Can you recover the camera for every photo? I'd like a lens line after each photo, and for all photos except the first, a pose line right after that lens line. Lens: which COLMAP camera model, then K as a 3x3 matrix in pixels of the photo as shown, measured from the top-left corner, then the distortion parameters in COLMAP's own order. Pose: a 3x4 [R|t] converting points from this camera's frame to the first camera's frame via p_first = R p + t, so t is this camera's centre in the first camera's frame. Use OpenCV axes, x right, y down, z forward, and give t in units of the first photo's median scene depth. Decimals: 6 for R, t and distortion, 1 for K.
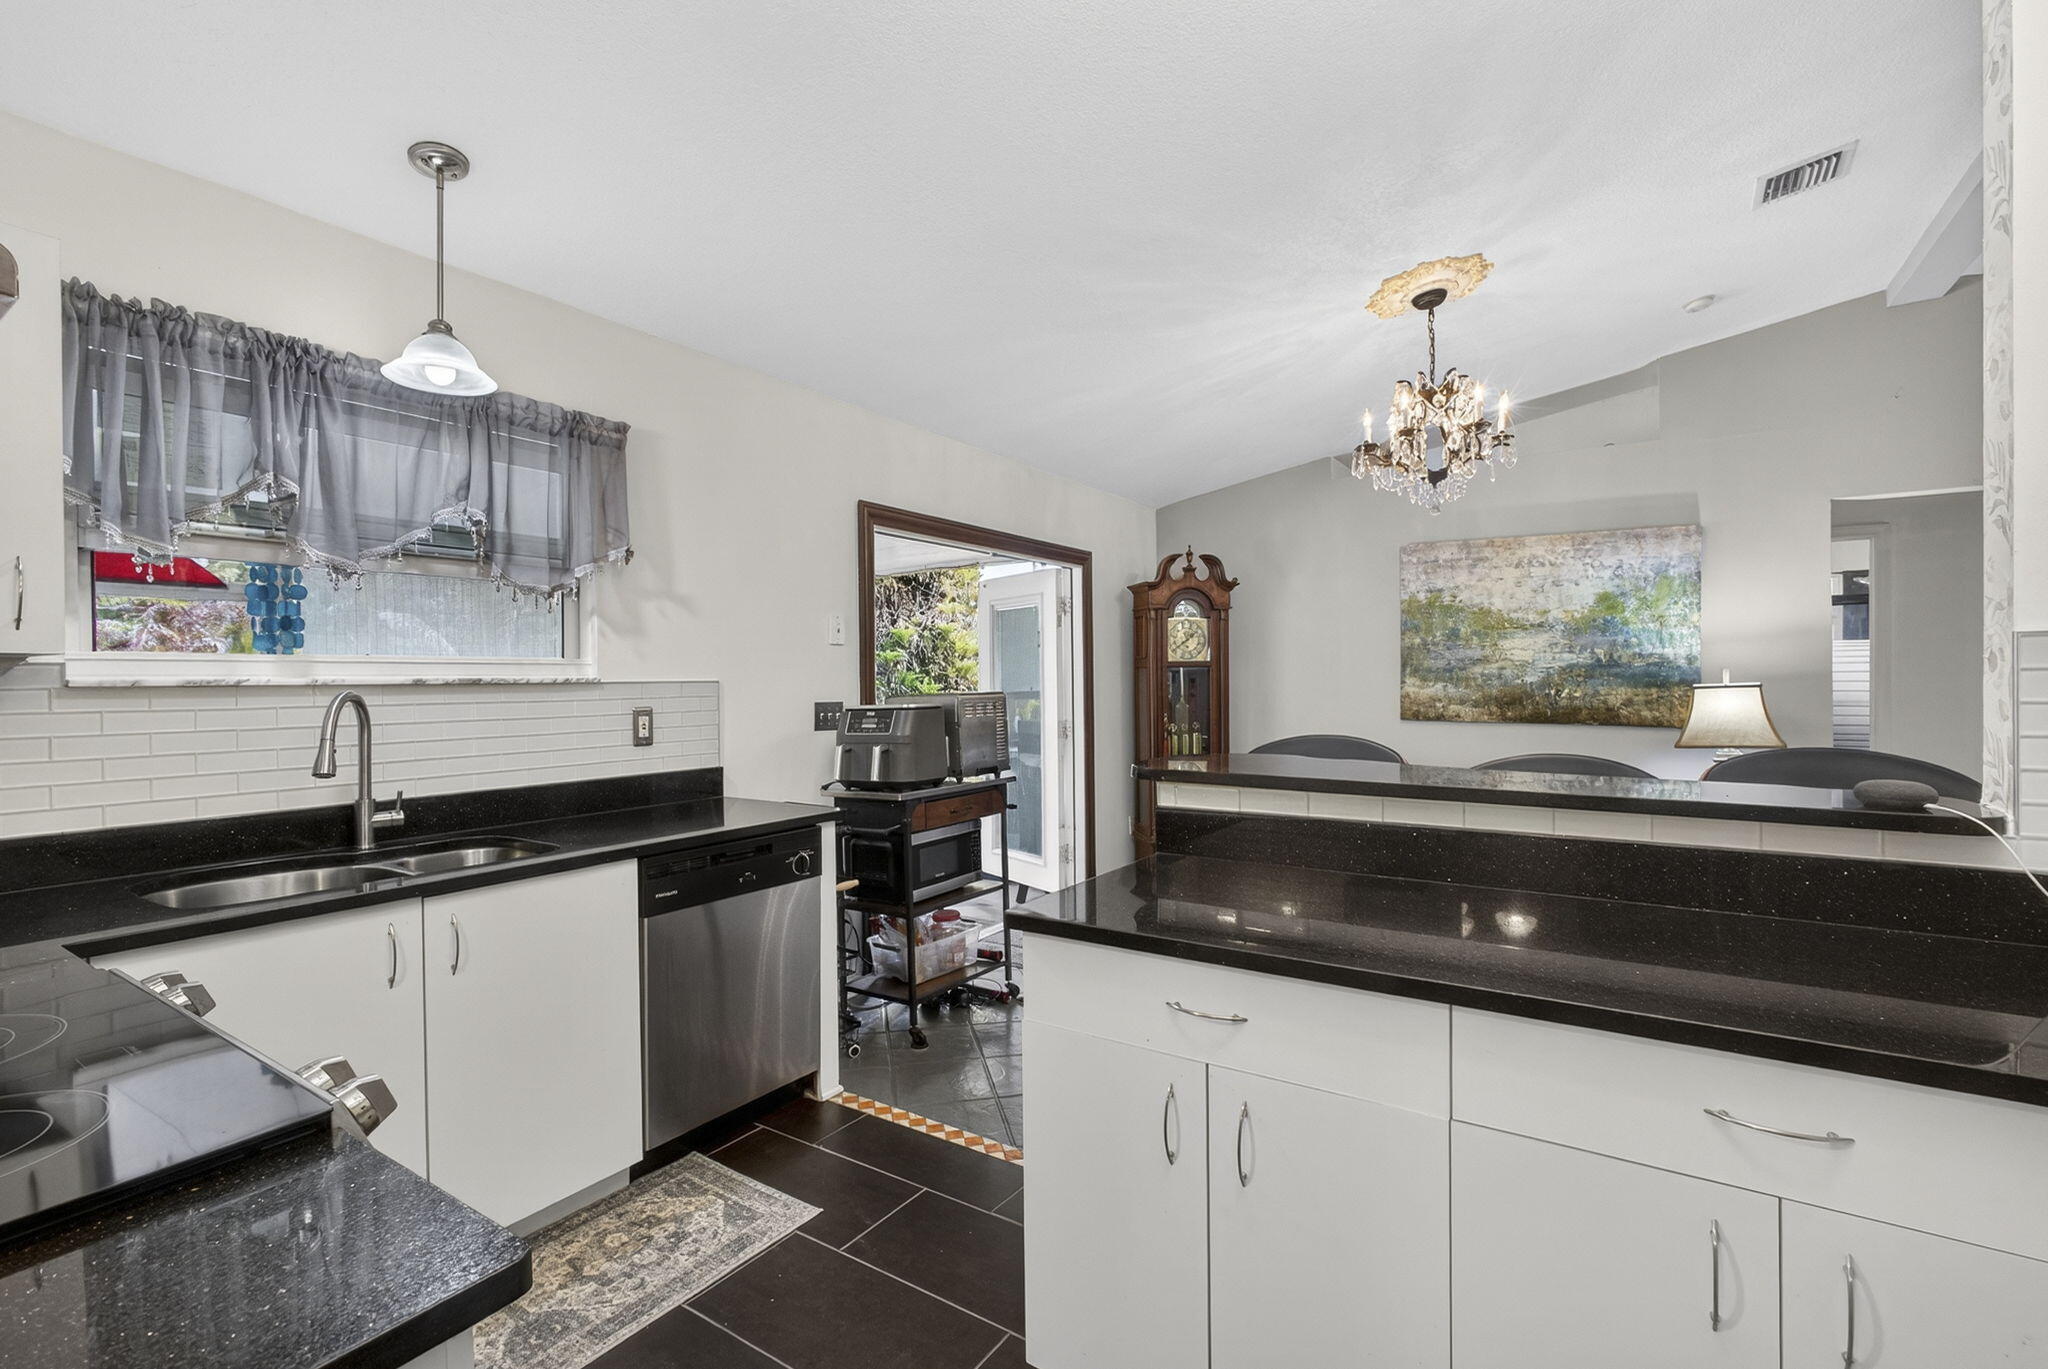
lens RADIAL K [[931.1, 0, 1057.2], [0, 931.1, 680.4], [0, 0, 1]] dist [-0.009240, 0.002029]
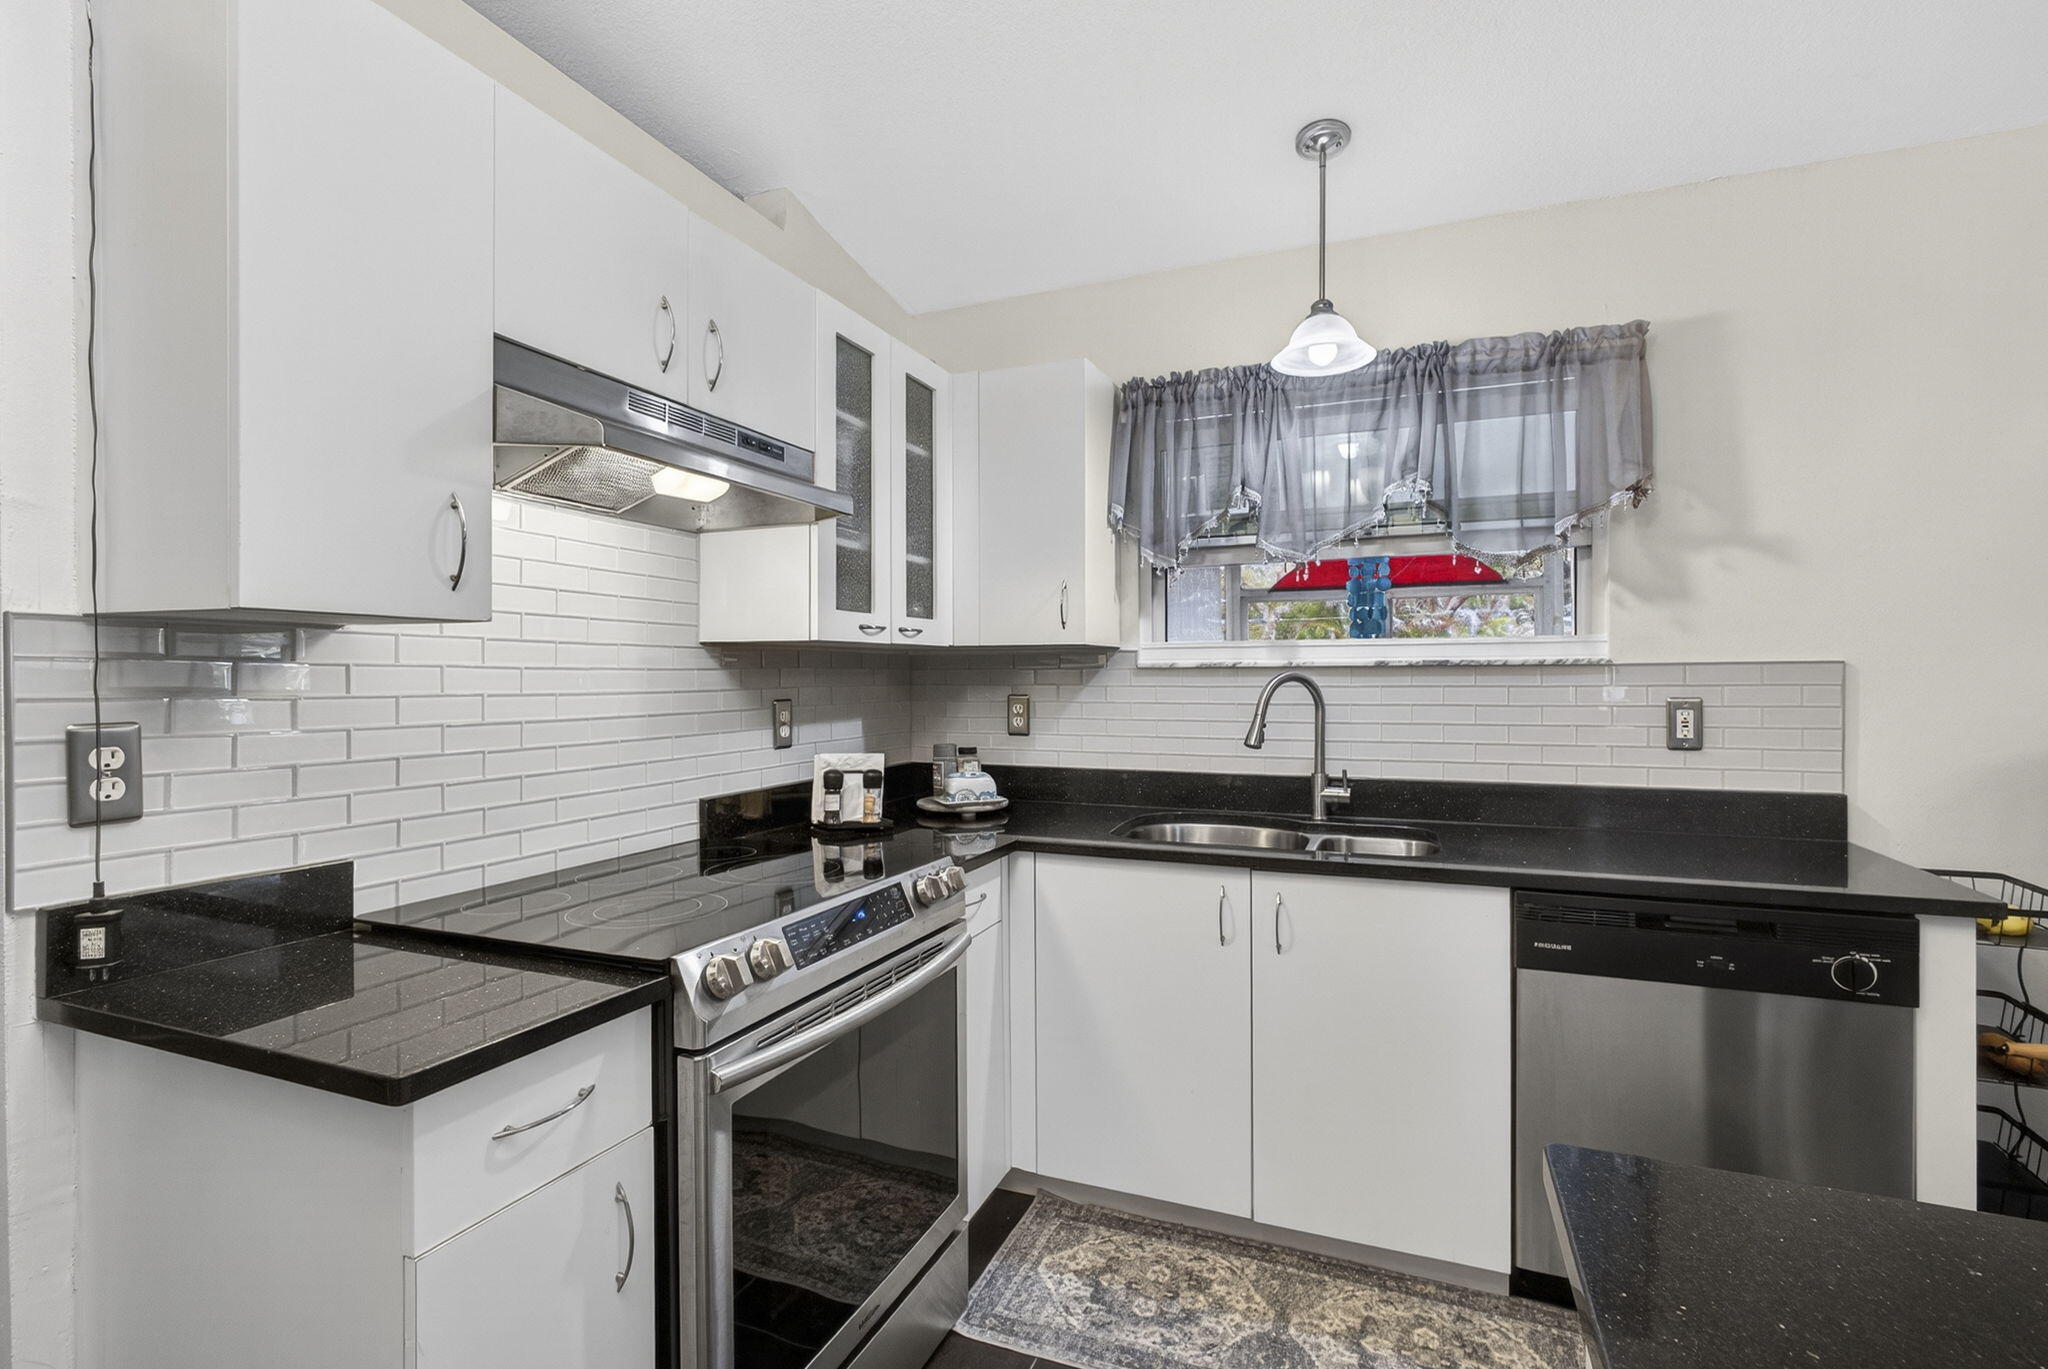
lens RADIAL K [[931.1, 0, 987.8], [0, 931.1, 679.5], [0, 0, 1]] dist [-0.009240, 0.002029]
pose [[0.162351, 0.011579, -0.986665, 0.155326], [0.001269, 0.999928, 0.011943, 0.004137], [0.986732, -0.003191, 0.162325, 0.280573]]
